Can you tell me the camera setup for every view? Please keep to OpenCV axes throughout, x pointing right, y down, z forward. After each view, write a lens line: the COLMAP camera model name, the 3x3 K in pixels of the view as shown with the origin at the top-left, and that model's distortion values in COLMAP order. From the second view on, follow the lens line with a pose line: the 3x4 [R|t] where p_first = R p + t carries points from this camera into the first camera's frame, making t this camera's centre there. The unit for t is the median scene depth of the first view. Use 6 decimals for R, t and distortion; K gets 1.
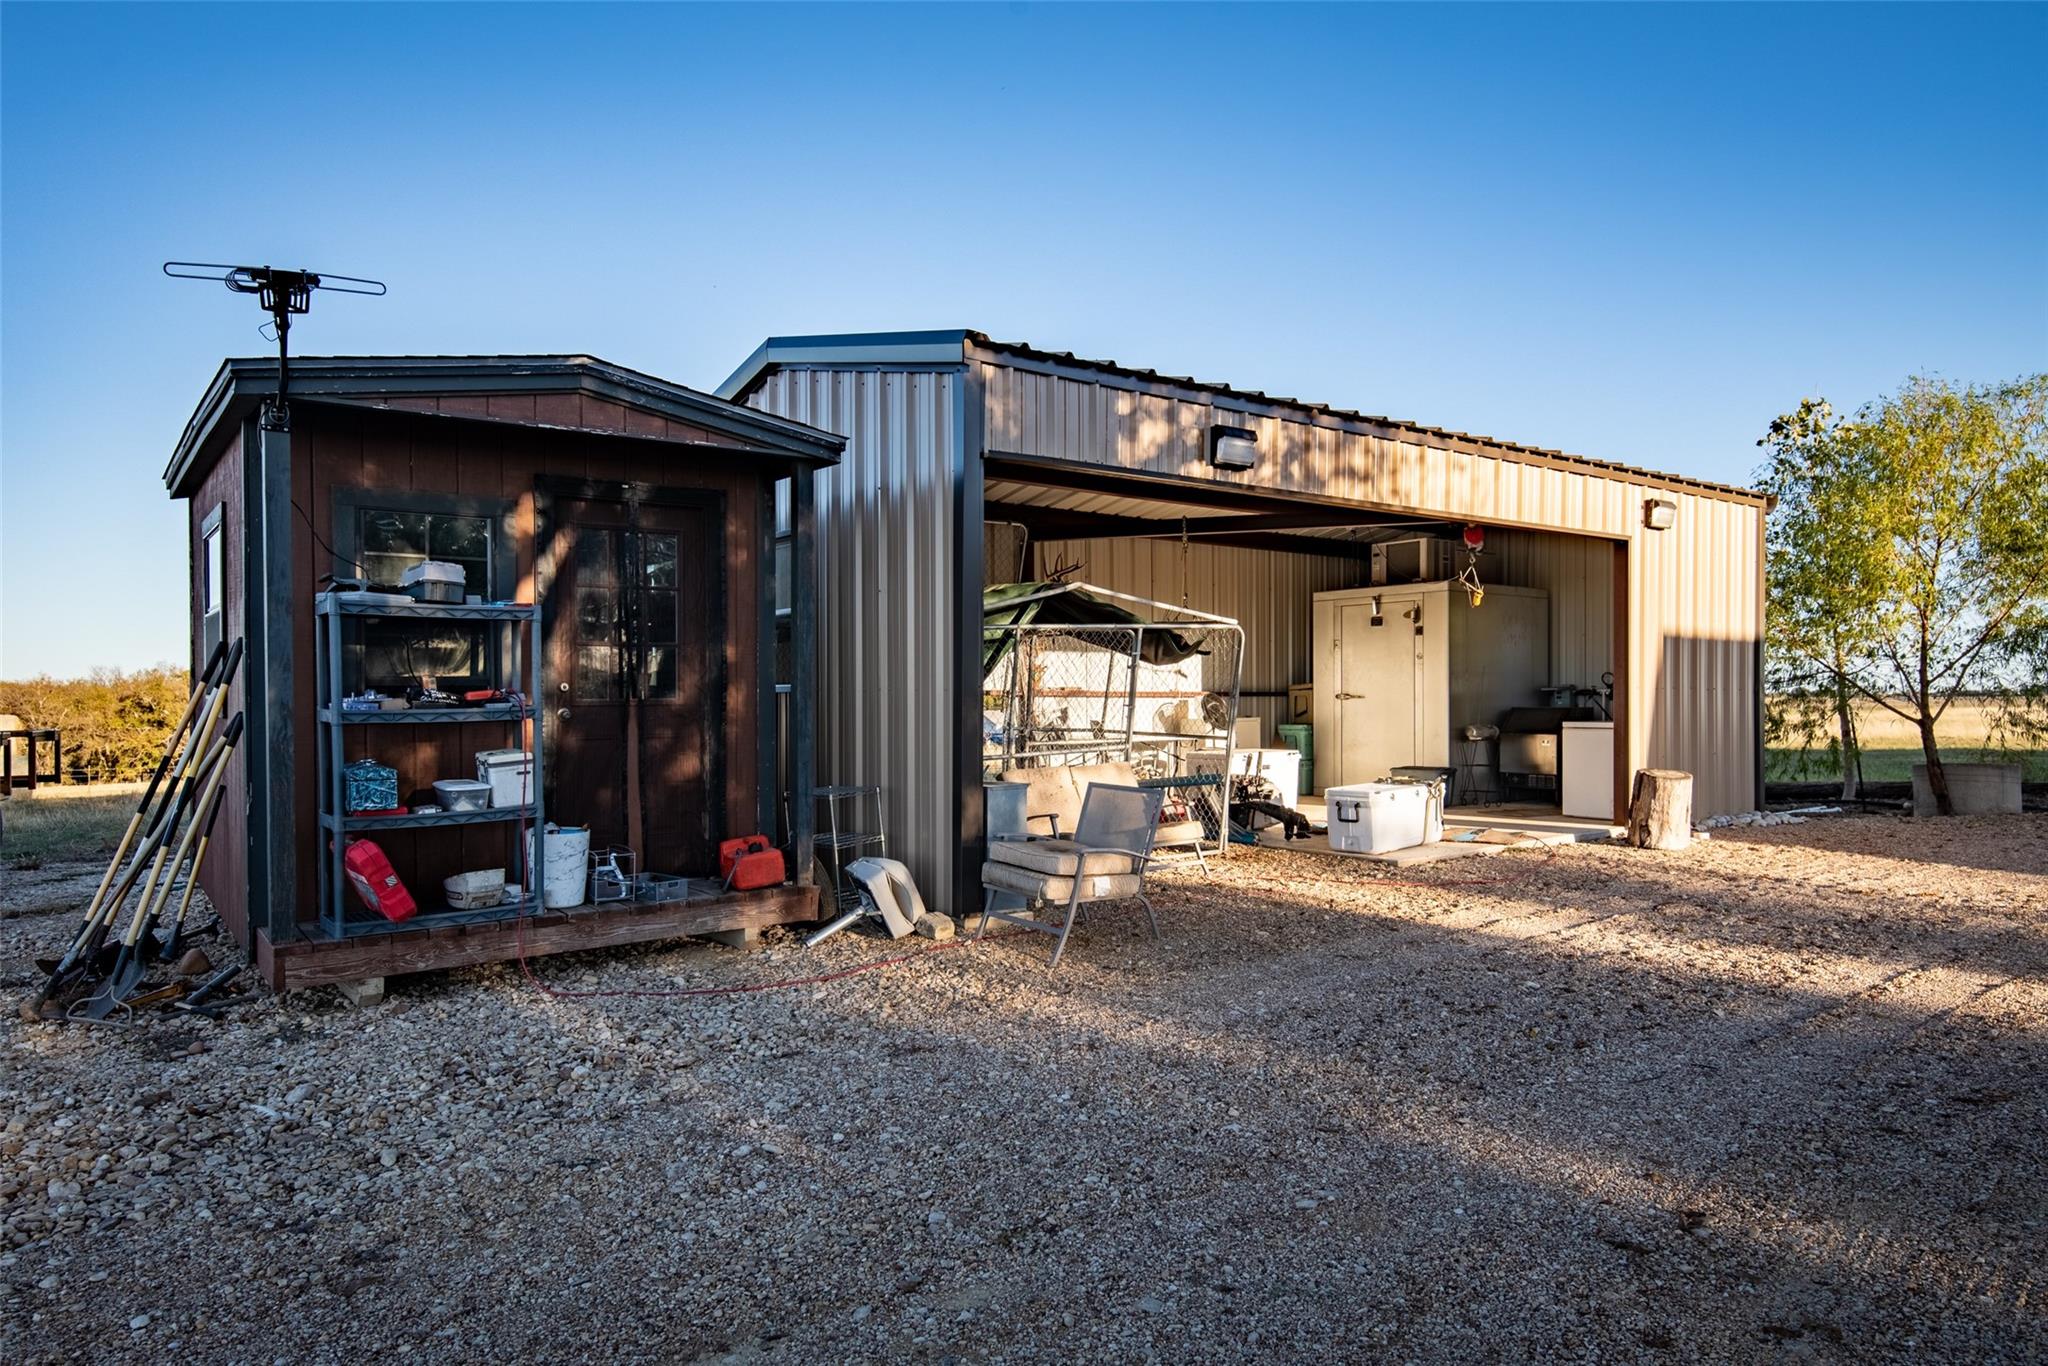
lens RADIAL K [[1242.8, 0, 1025.6], [0, 1242.8, 697.8], [0, 0, 1]] dist [-0.001018, 0.000107]
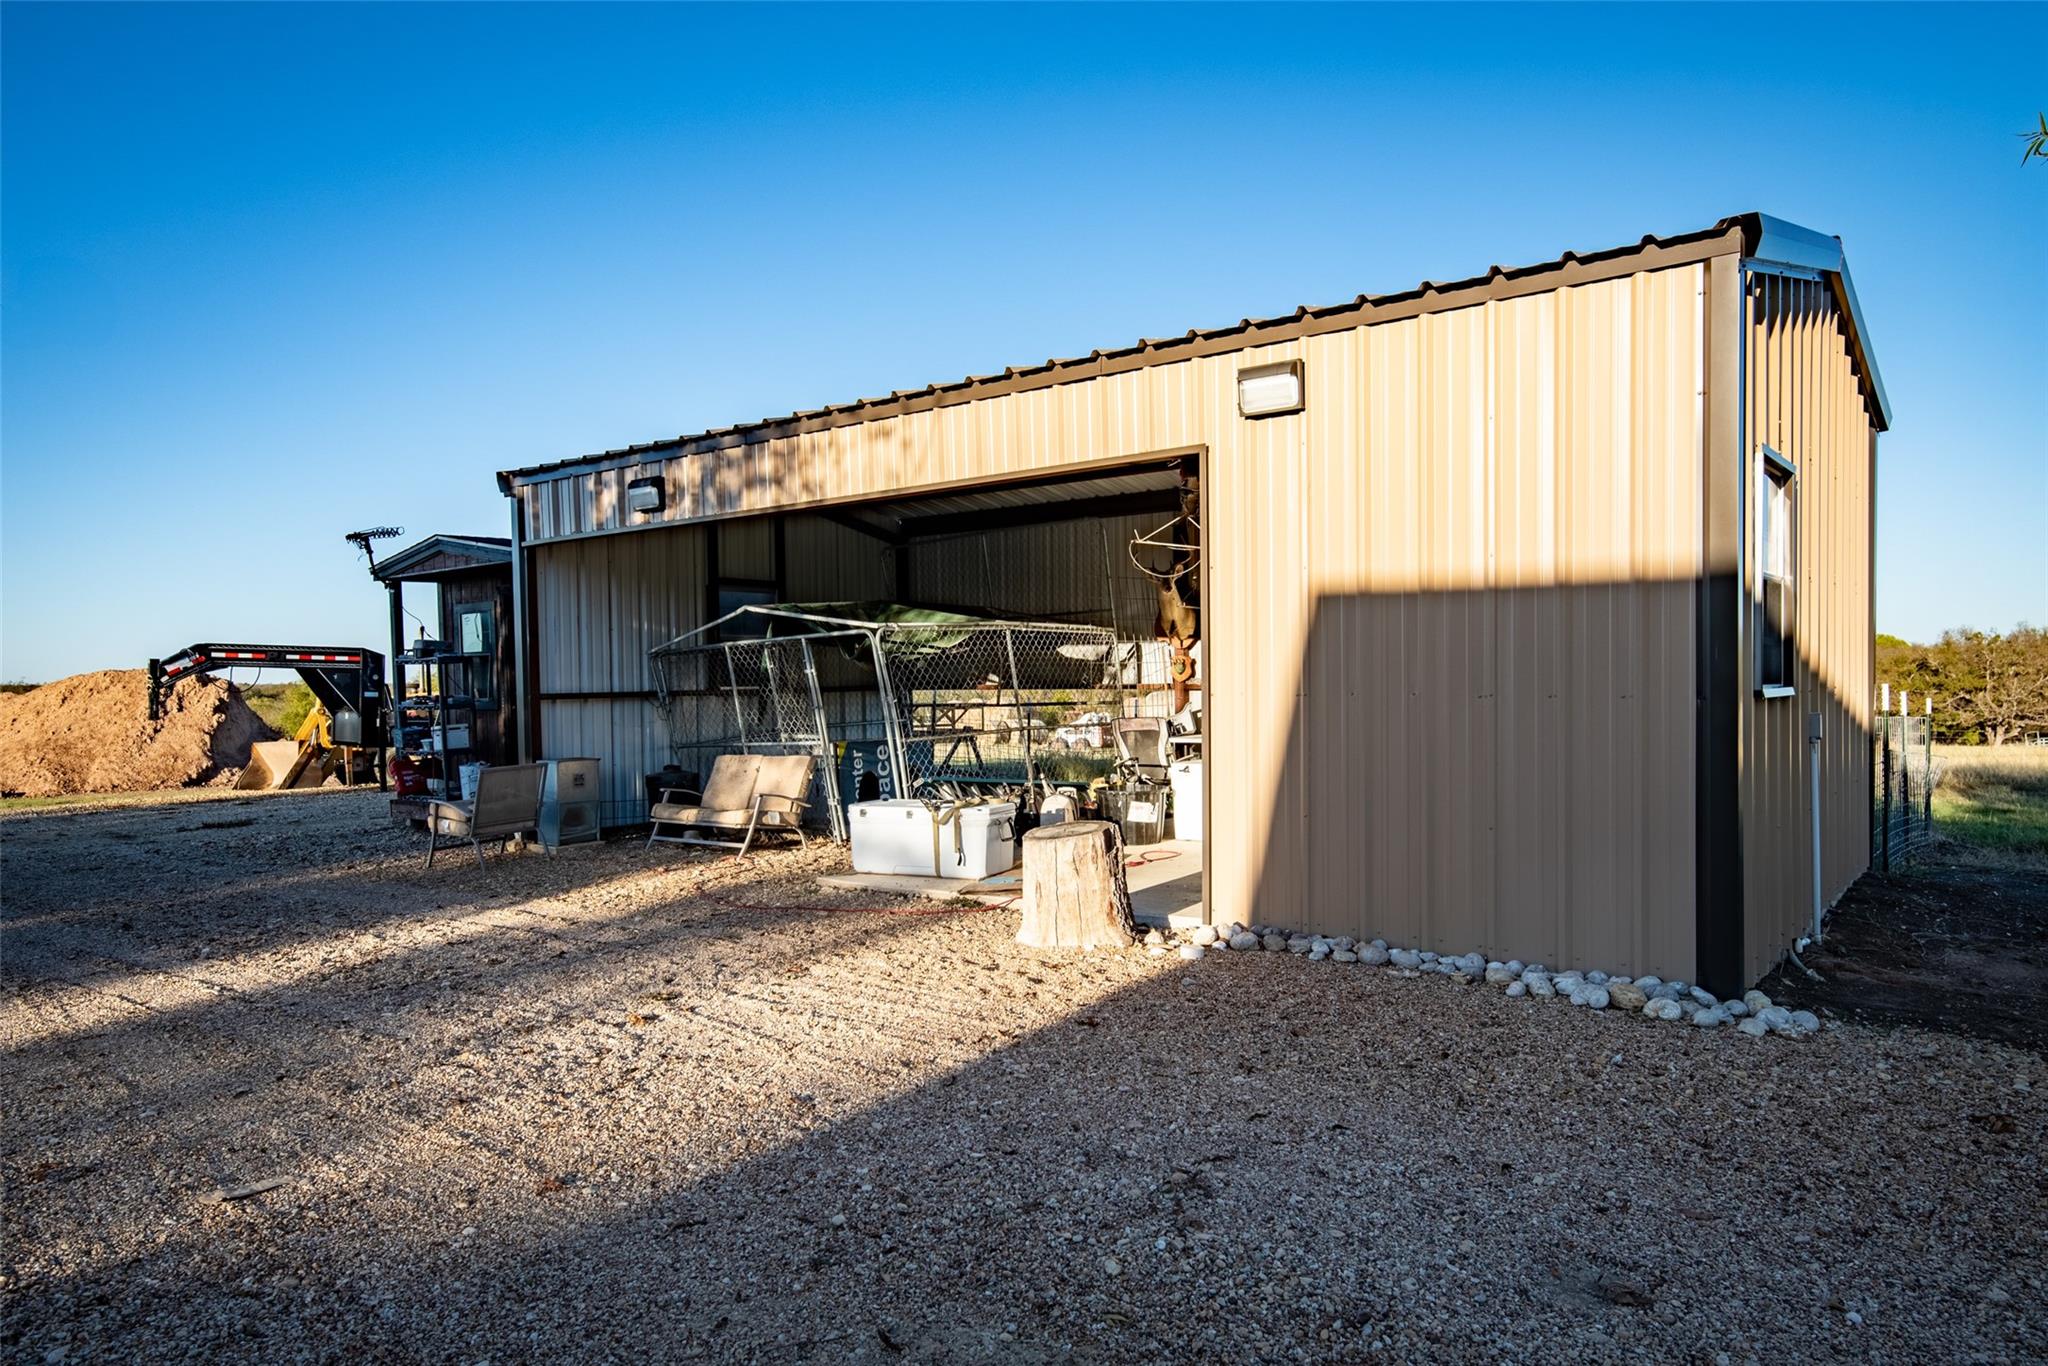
lens RADIAL K [[1242.8, 0, 1024.8], [0, 1242.8, 677.1], [0, 0, 1]] dist [-0.001018, 0.000107]
pose [[0.245685, 0.010707, -0.969290, 1.291836], [0.004130, 0.999918, 0.012092, -0.035662], [0.969341, -0.006974, 0.245621, 0.967186]]
